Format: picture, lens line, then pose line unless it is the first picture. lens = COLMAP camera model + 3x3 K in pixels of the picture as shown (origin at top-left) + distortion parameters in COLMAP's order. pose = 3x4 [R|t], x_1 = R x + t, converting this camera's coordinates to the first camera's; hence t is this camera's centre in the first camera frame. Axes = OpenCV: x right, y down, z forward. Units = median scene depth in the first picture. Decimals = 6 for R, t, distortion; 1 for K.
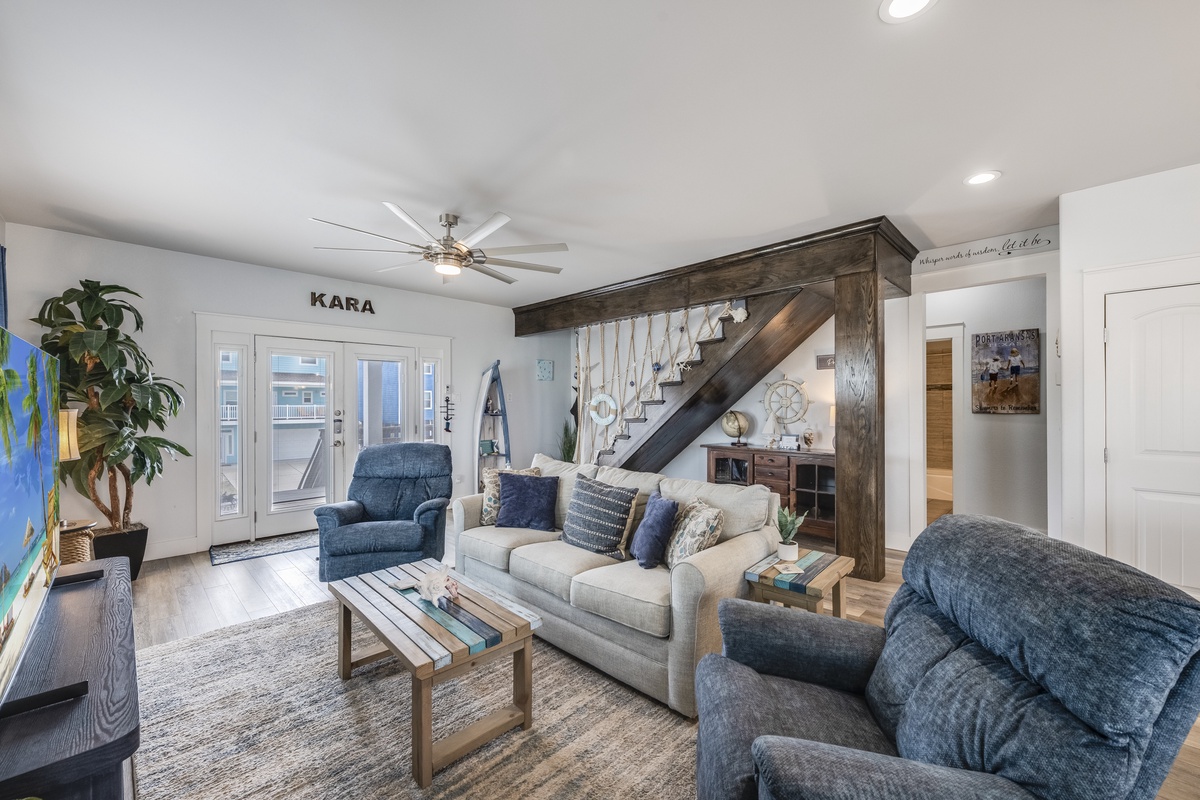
lens RADIAL K [[473.9, 0, 603.8], [0, 473.9, 402.7], [0, 0, 1]] dist [-0.000084, -0.000016]
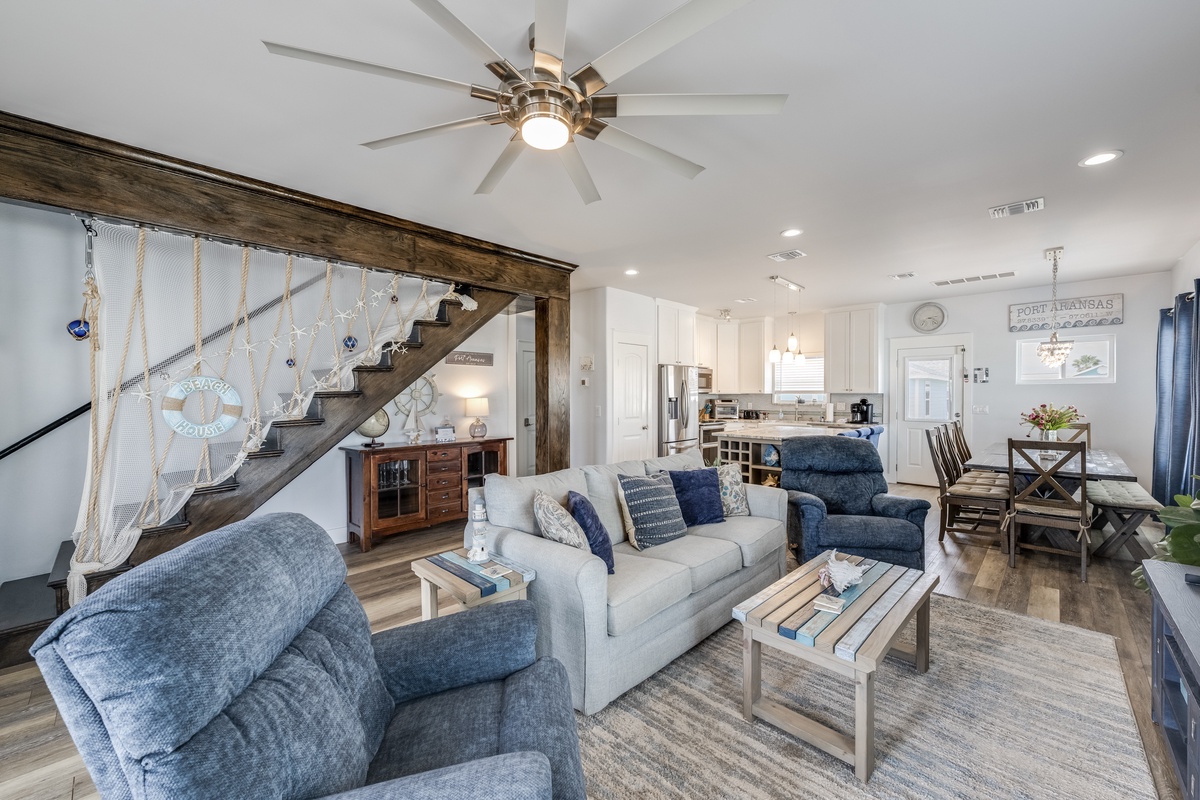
lens RADIAL K [[473.9, 0, 602.1], [0, 473.9, 401.2], [0, 0, 1]] dist [-0.000084, -0.000016]
pose [[-0.009497, -0.010584, 0.999899, -0.605905], [-0.004606, 0.999934, 0.010541, 0.000648], [-0.999944, -0.004506, -0.009546, 0.671263]]
